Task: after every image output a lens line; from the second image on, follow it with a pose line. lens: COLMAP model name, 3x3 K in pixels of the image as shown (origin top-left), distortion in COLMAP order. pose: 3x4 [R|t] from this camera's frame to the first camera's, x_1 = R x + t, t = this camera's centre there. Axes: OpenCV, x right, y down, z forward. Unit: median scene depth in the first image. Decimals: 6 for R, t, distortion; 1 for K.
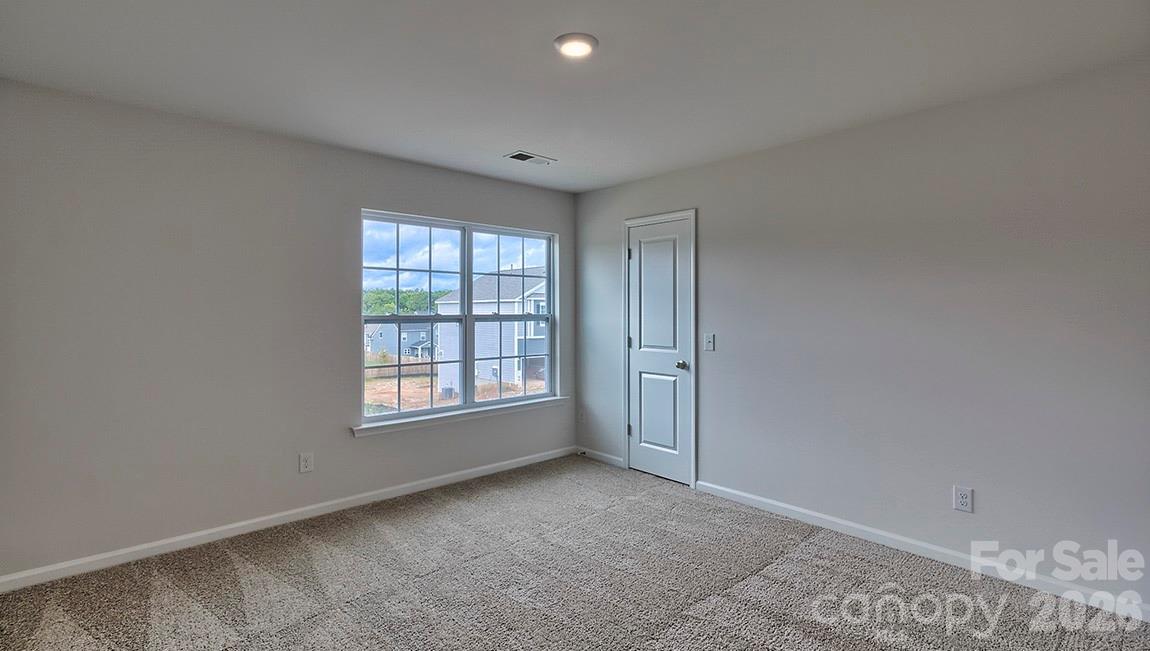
lens RADIAL K [[532.7, 0, 569.2], [0, 532.7, 307.2], [0, 0, 1]] dist [0.000268, 0.000120]
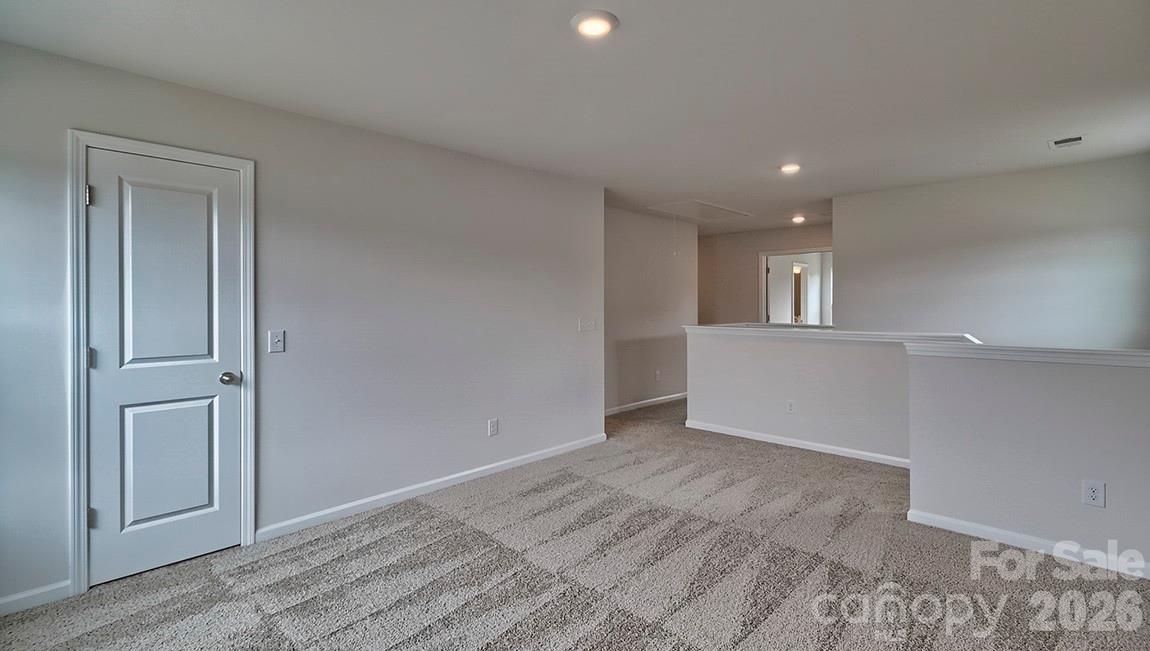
lens RADIAL K [[532.7, 0, 569.2], [0, 532.7, 307.2], [0, 0, 1]] dist [0.000268, 0.000120]
pose [[-0.084779, -0.006323, 0.996380, -0.477627], [-0.009904, 0.999936, 0.005503, 0.006433], [-0.996351, -0.009402, -0.084836, 0.568164]]
